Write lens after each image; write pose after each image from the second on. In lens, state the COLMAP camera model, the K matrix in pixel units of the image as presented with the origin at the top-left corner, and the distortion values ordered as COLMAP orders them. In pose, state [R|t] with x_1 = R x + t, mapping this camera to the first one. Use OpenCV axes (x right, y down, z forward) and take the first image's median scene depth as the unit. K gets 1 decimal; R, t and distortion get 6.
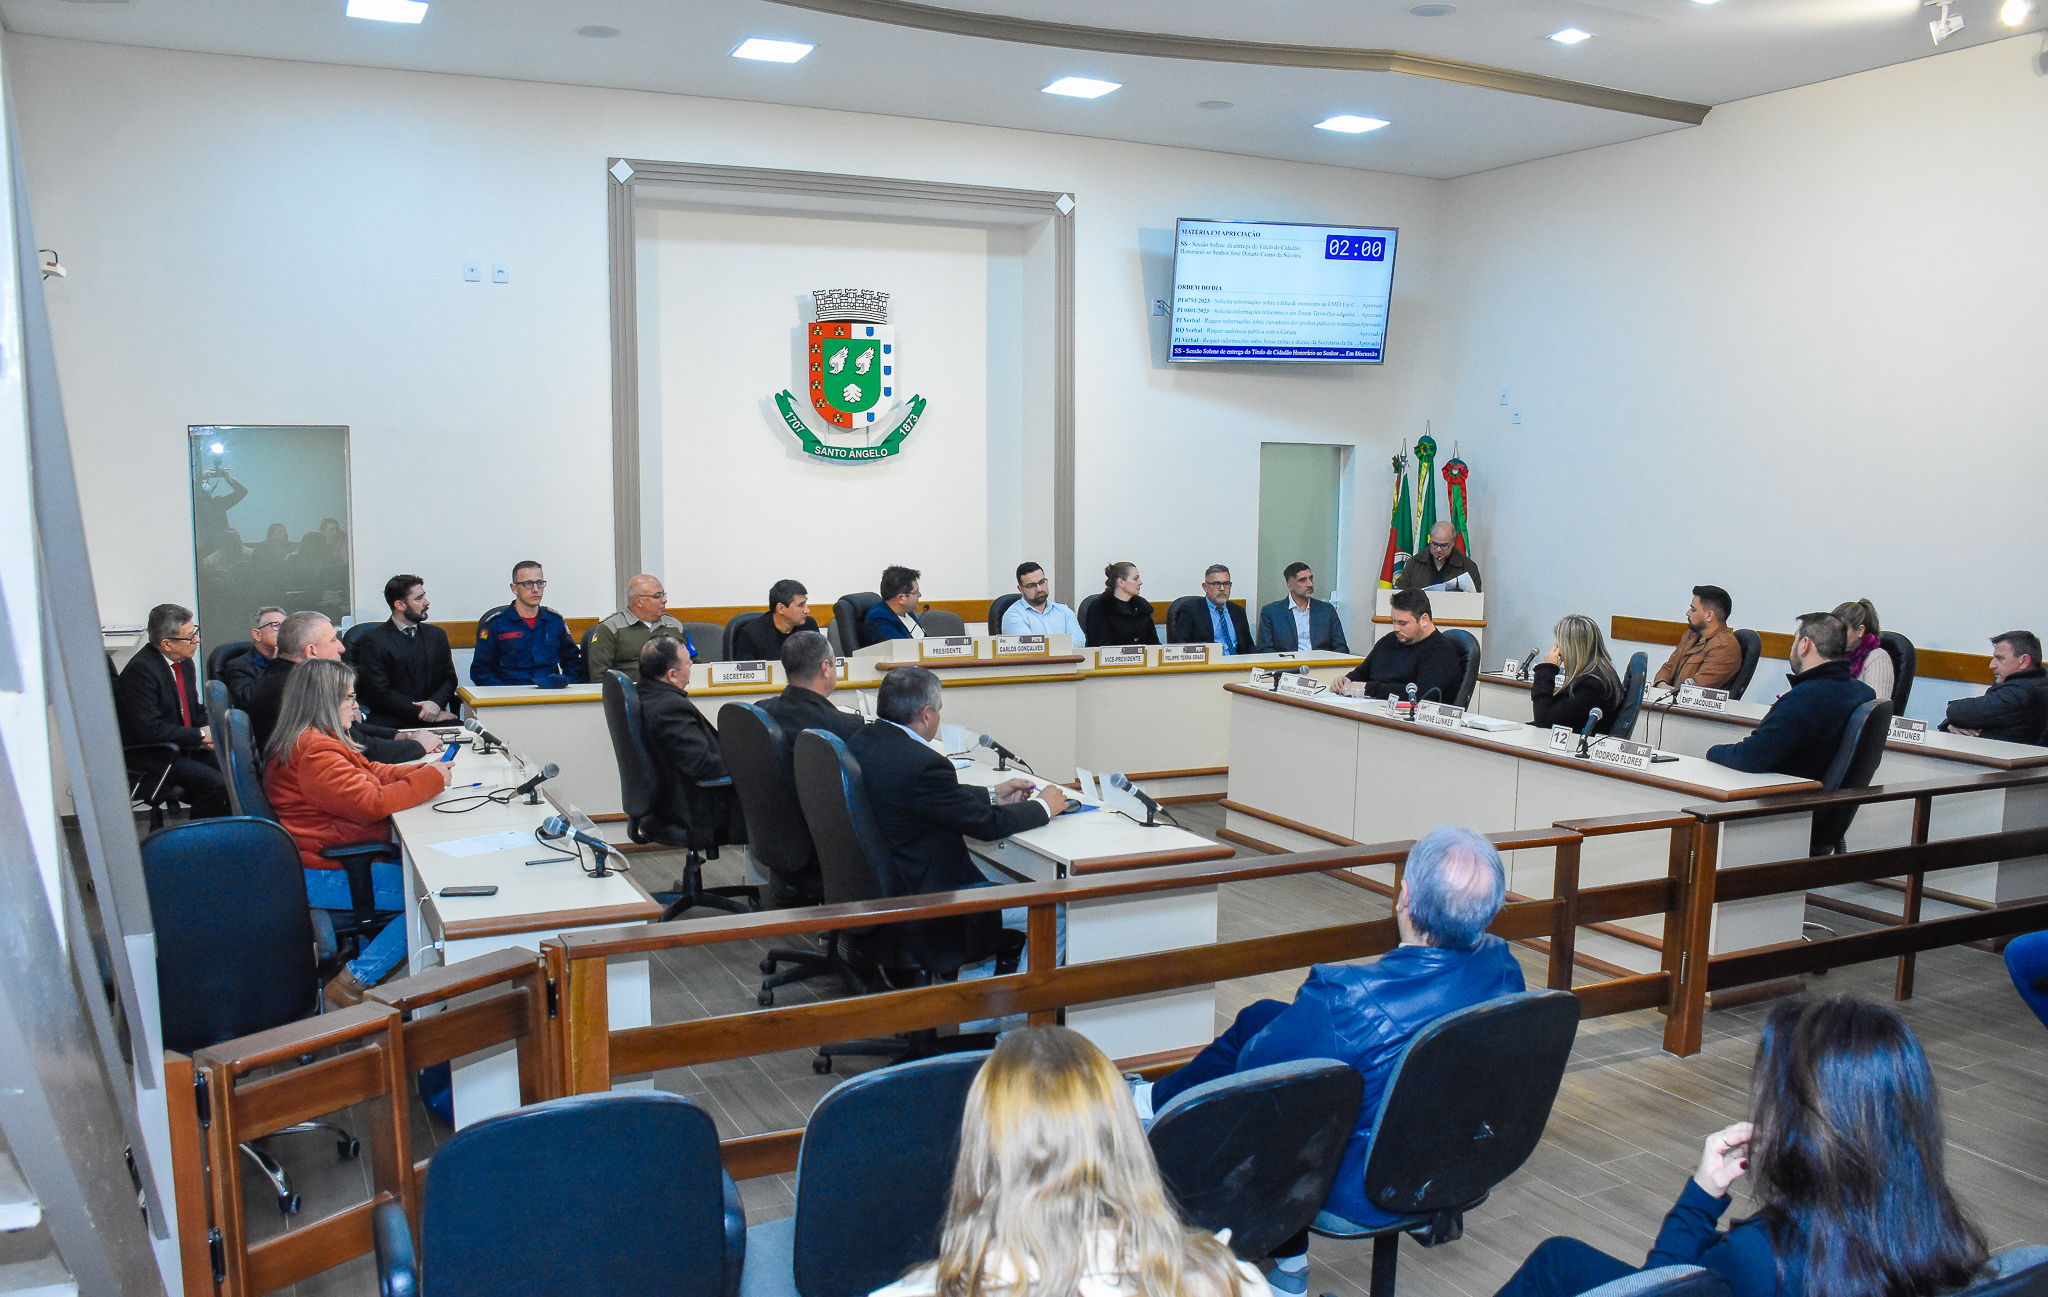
lens RADIAL K [[1631.8, 0, 1017.7], [0, 1631.8, 694.9], [0, 0, 1]] dist [-0.095313, 0.004503]
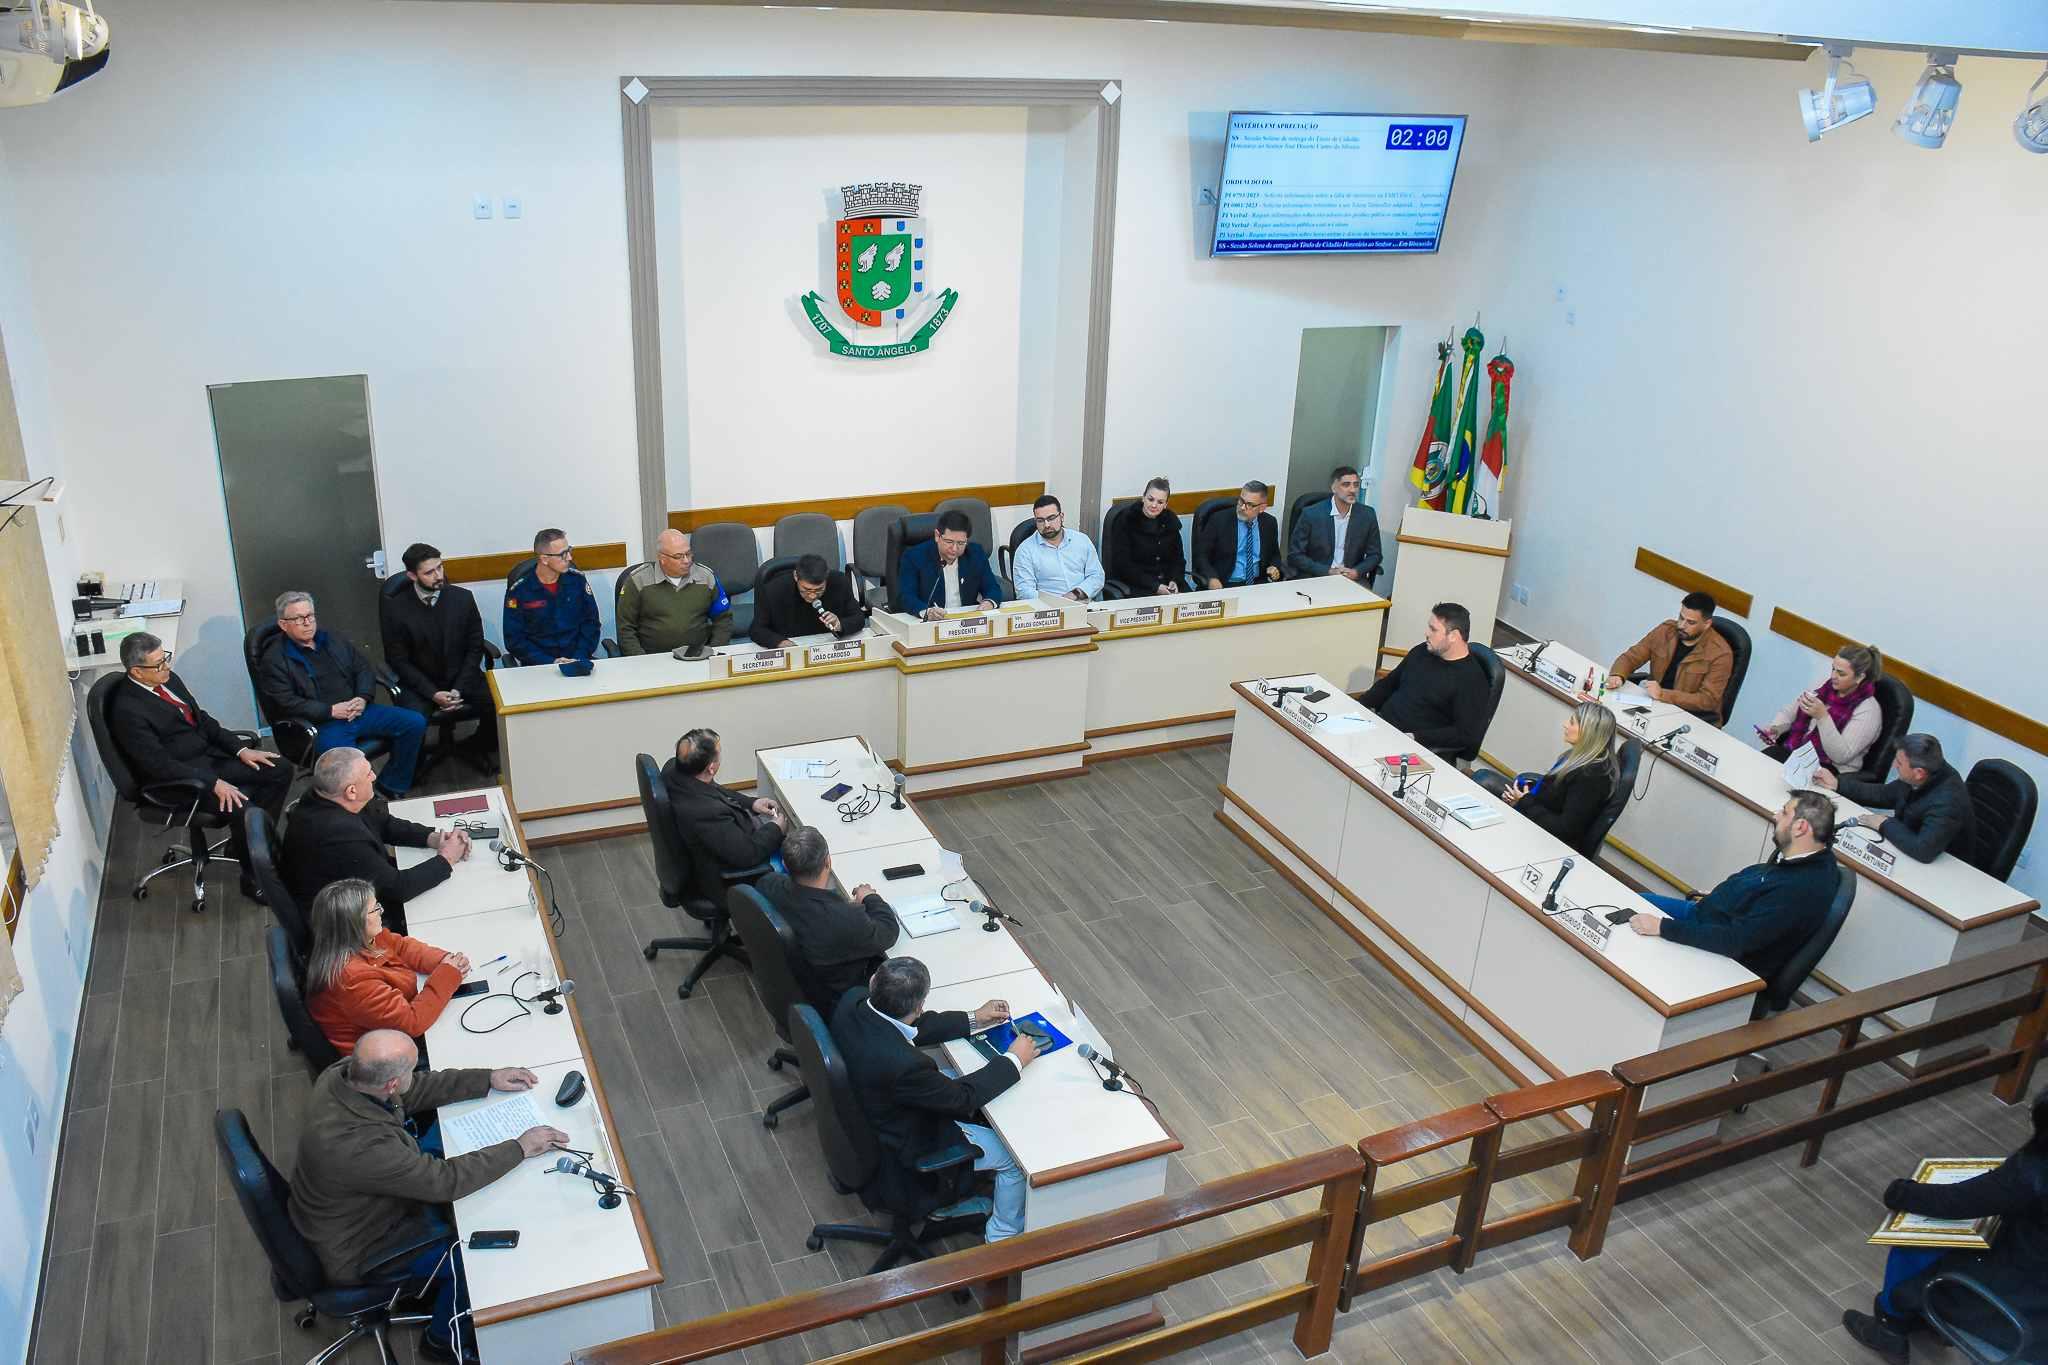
lens RADIAL K [[1611.9, 0, 1024.0], [0, 1611.9, 682.5], [0, 0, 1]] dist [-0.093801, -0.001761]
pose [[0.998645, 0.046862, -0.022649, 0.015791], [-0.038965, 0.961621, 0.271600, -0.221674], [0.034508, -0.270349, 0.962144, 0.018723]]
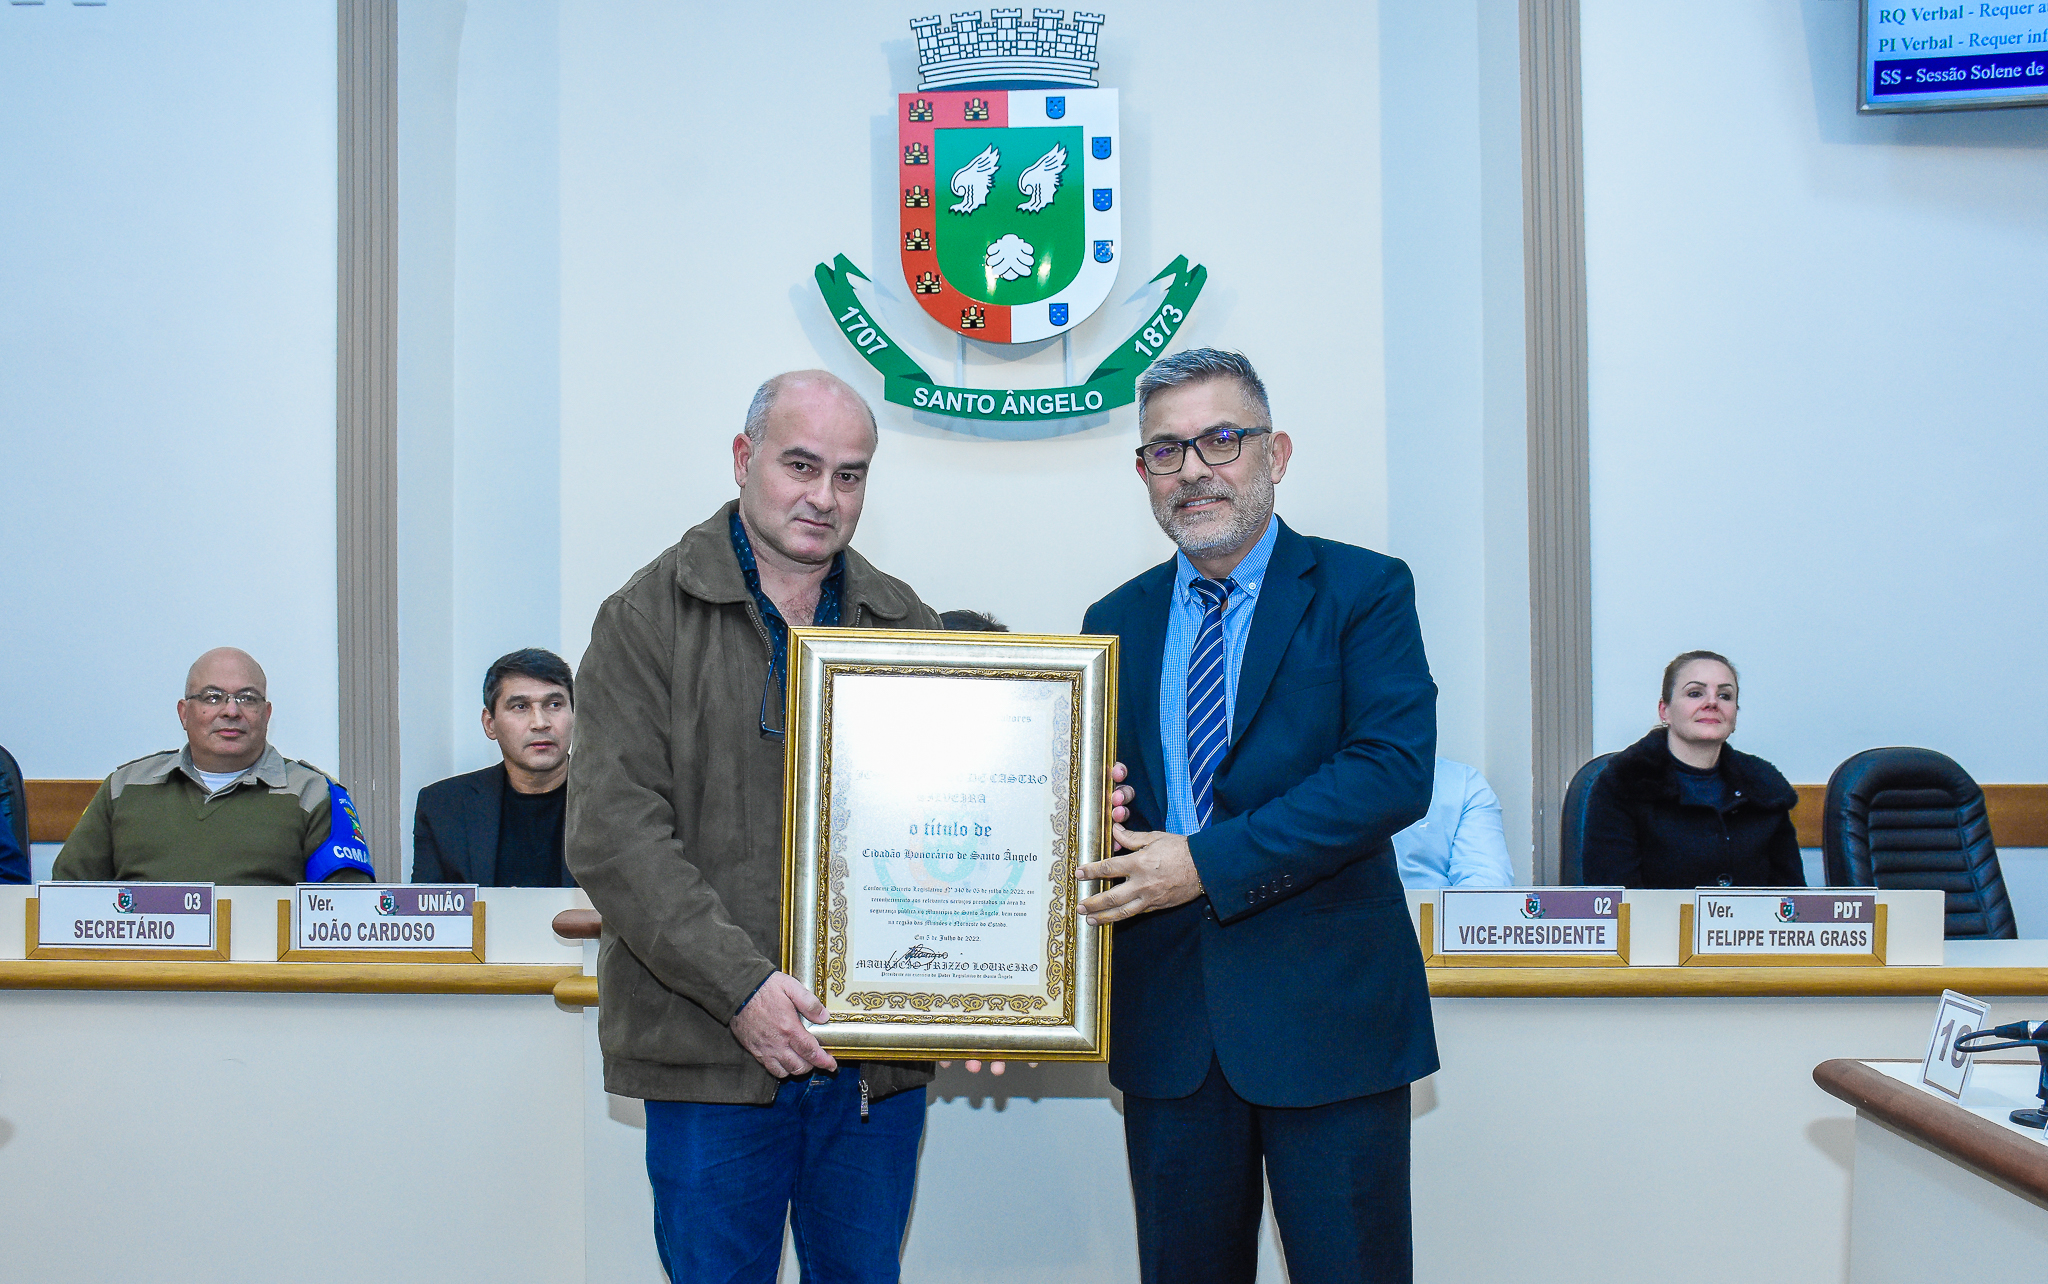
lens RADIAL K [[1971.4, 0, 1025.1], [0, 1971.4, 700.9], [0, 0, 1]] dist [-0.070600, 0.005867]
pose [[0.895721, -0.010232, -0.444499, 0.118411], [-0.052491, 0.990310, -0.128572, -0.012111], [0.441507, 0.138497, 0.886504, 0.574335]]
